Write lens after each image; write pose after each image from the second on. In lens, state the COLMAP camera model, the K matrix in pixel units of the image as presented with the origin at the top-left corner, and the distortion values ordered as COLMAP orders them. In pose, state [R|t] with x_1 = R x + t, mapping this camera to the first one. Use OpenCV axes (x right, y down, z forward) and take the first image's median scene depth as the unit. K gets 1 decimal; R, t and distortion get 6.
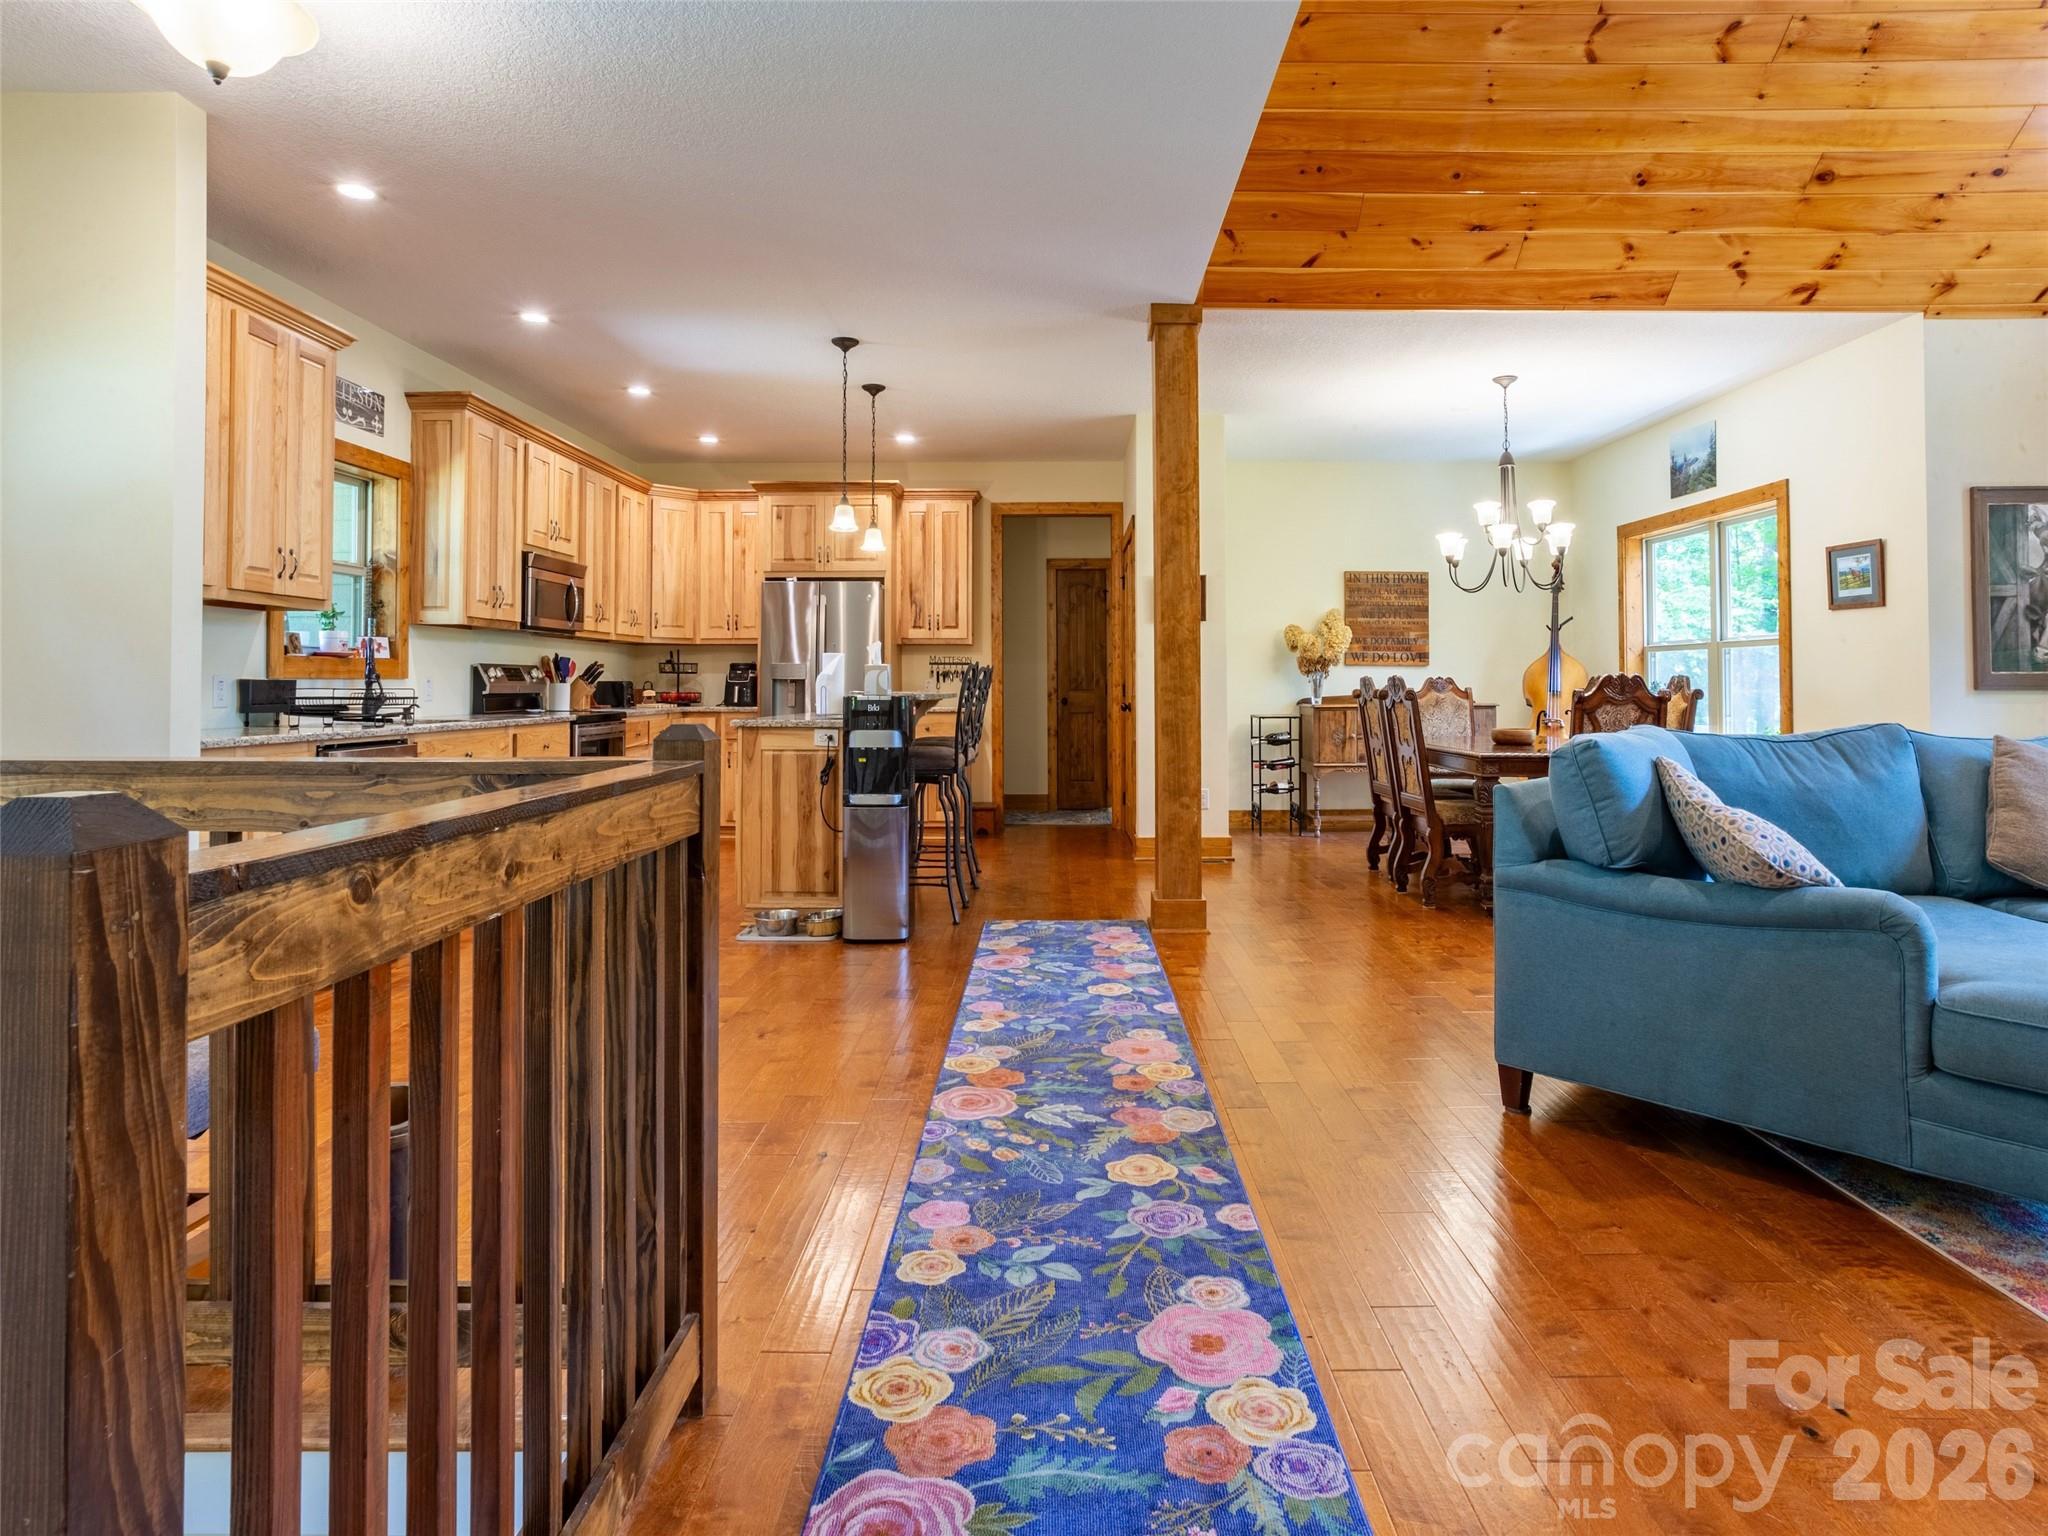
lens RADIAL K [[1099.2, 0, 1000.6], [0, 1099.2, 666.0], [0, 0, 1]] dist [-0.047166, 0.028997]
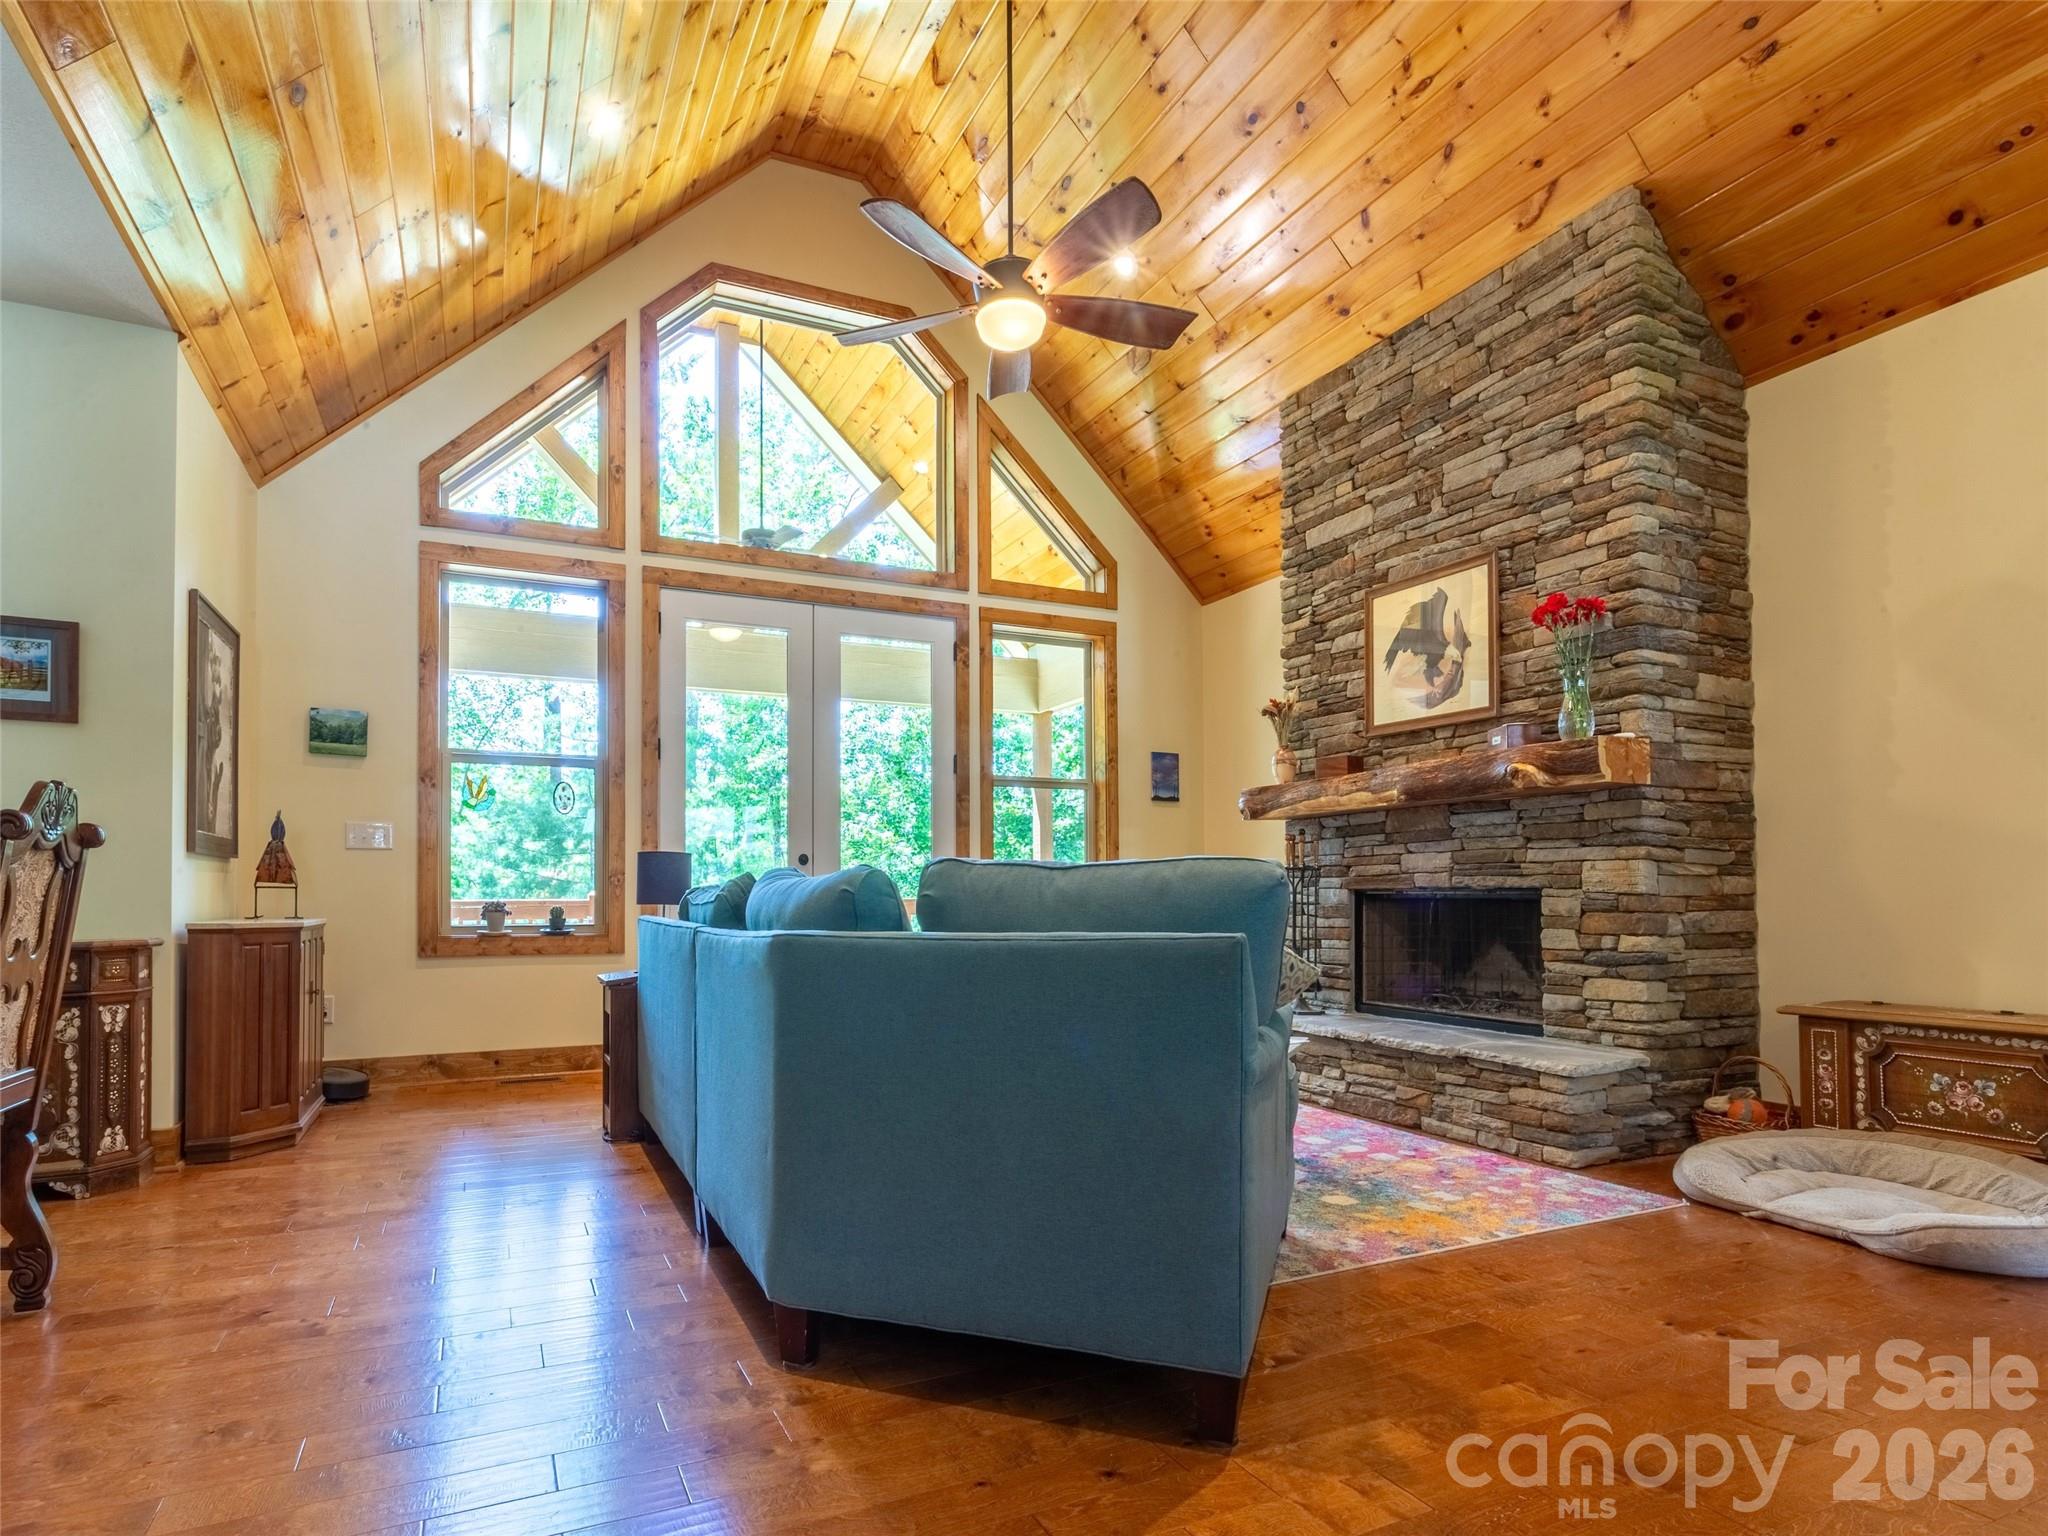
lens RADIAL K [[1050.9, 0, 973.7], [0, 1050.9, 873.6], [0, 0, 1]] dist [-0.016111, 0.016201]
pose [[-0.447361, 0.023079, 0.894056, -0.013730], [-0.008621, 0.999509, -0.030115, 0.058876], [-0.894312, -0.021180, -0.446942, 0.880602]]
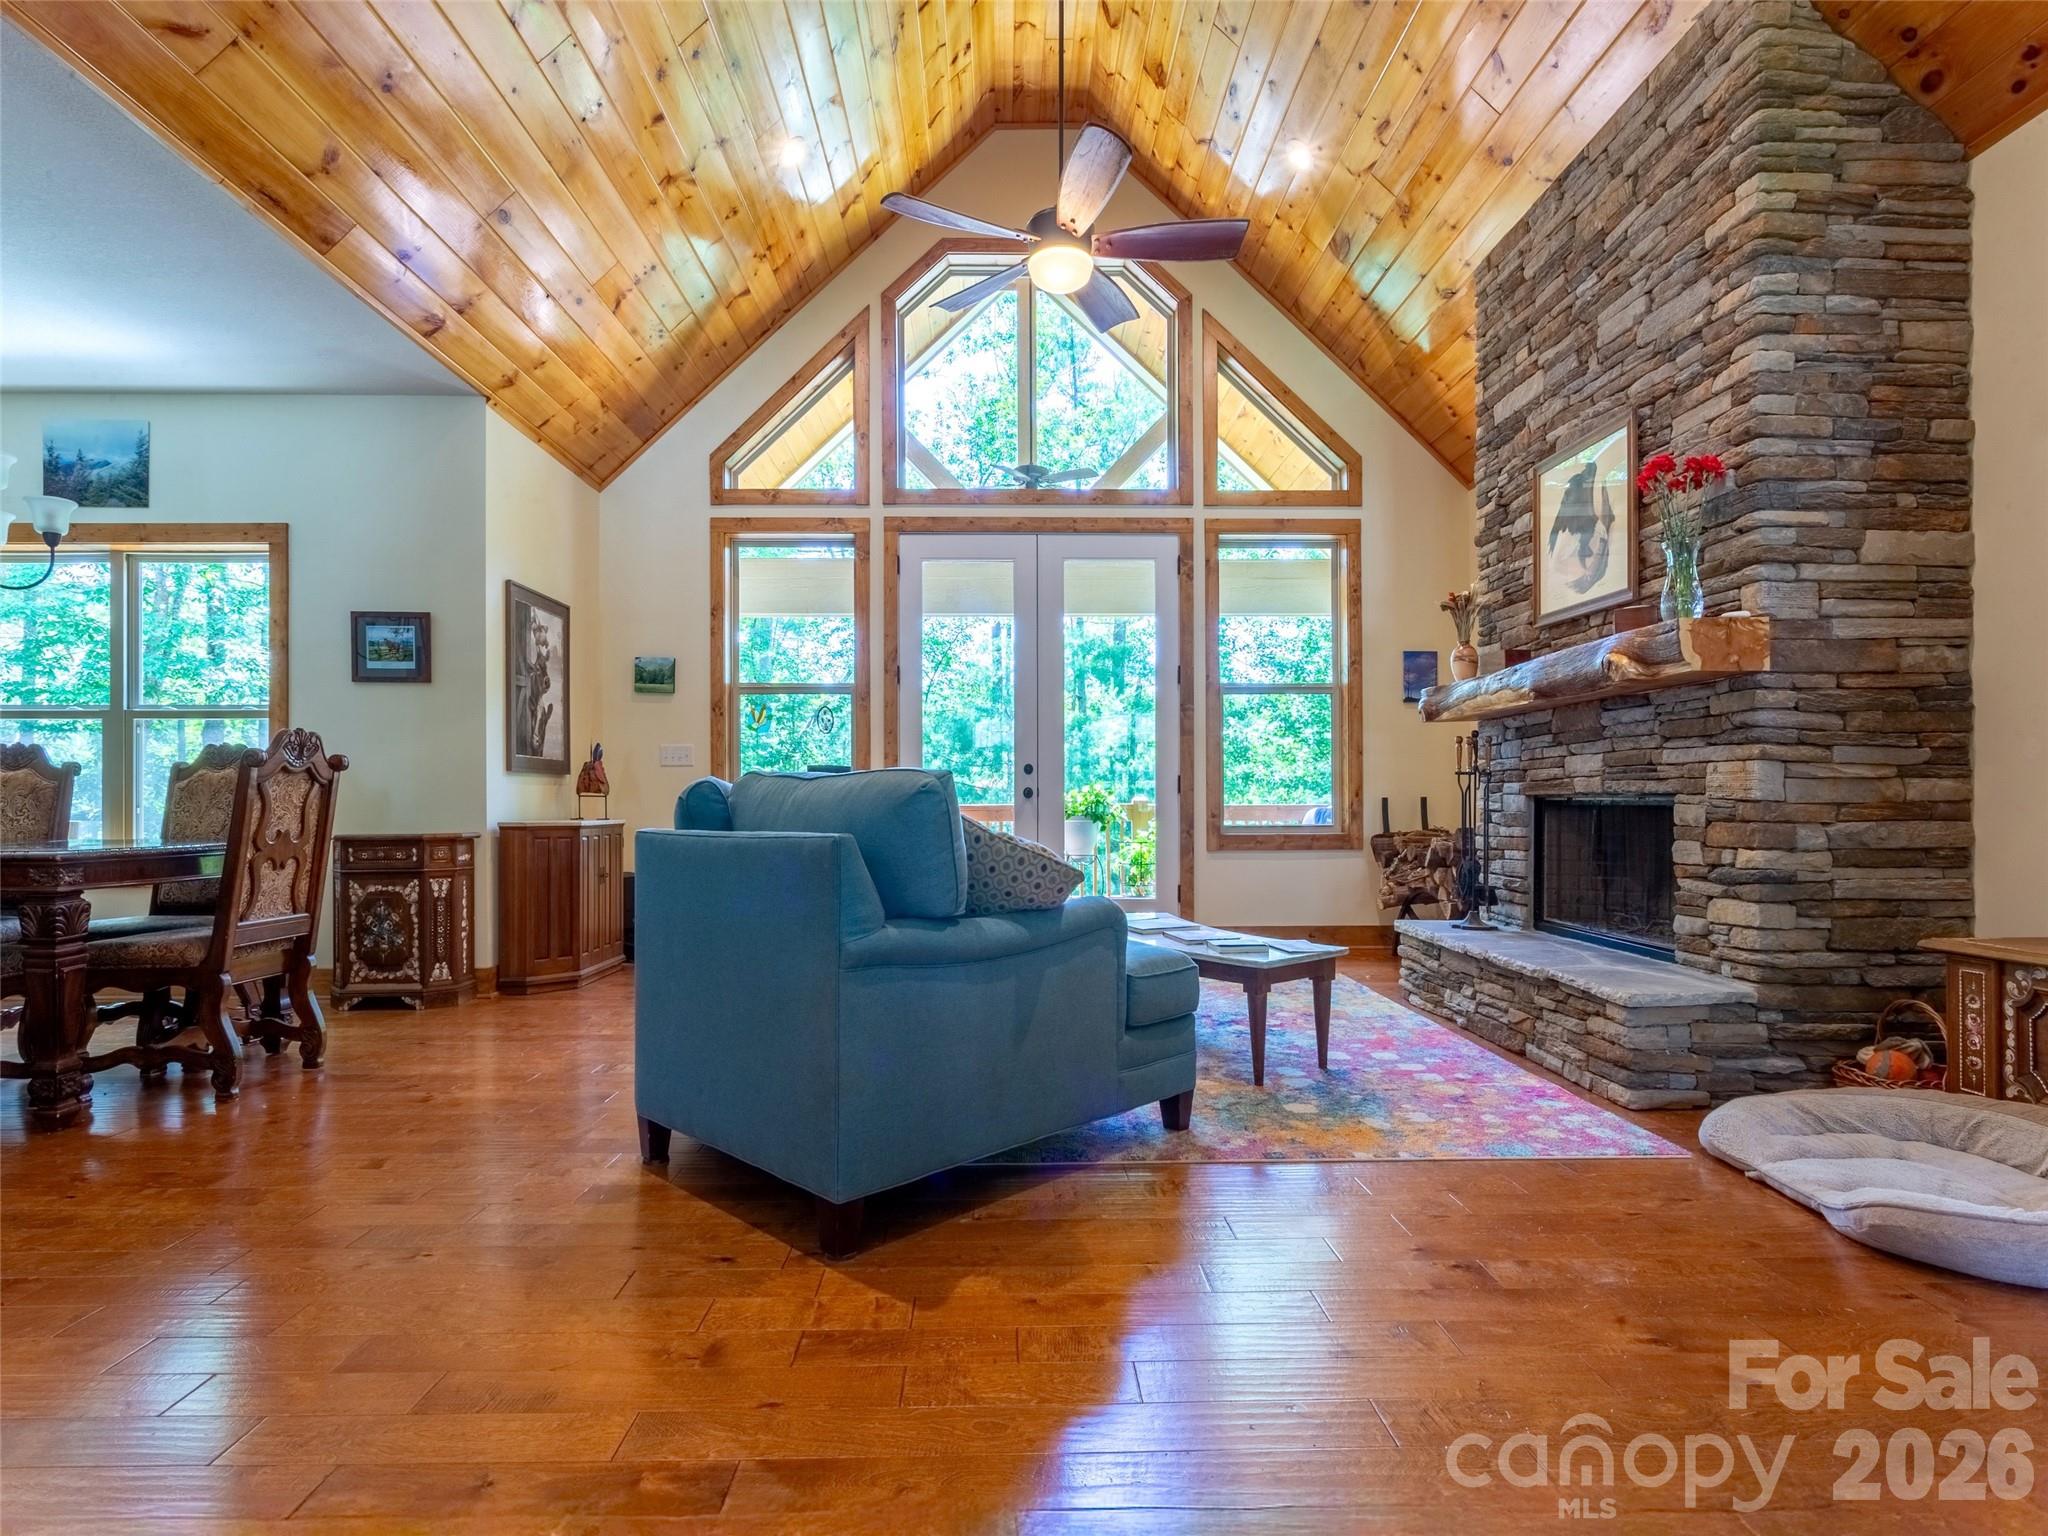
lens RADIAL K [[1046.5, 0, 1057.1], [0, 1046.5, 800.8], [0, 0, 1]] dist [-0.009448, 0.009364]
pose [[-0.072057, 0.005178, 0.997387, -0.172720], [-0.011290, 0.999918, -0.006007, 0.055205], [-0.997337, -0.011694, -0.071993, 0.562882]]
